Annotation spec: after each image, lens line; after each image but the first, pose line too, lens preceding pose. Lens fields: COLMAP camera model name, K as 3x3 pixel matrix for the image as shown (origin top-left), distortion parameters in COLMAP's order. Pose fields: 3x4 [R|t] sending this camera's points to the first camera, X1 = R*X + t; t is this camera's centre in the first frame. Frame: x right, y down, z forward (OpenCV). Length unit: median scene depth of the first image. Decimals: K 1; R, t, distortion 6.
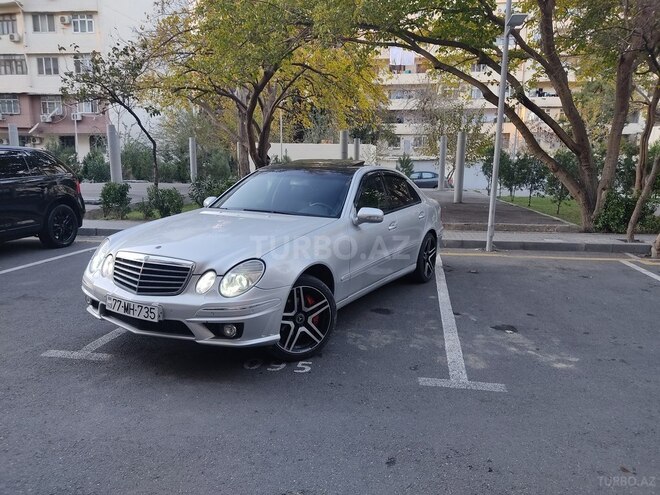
lens RADIAL K [[491.2, 0, 332.8], [0, 491.2, 245.1], [0, 0, 1]] dist [0.096650, -0.159151]
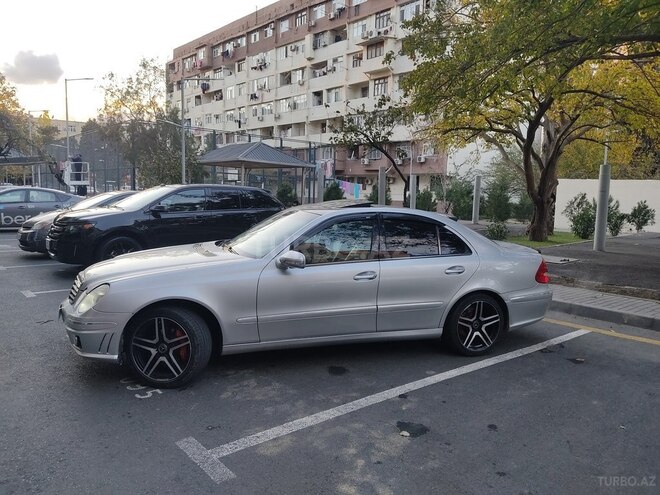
lens RADIAL K [[491.2, 0, 332.8], [0, 491.2, 245.1], [0, 0, 1]] dist [0.096650, -0.159151]
pose [[0.756957, 0.078084, -0.648783, 0.732217], [-0.125660, 0.991699, -0.027257, -0.071650], [0.641269, 0.102158, 0.760486, 0.334434]]
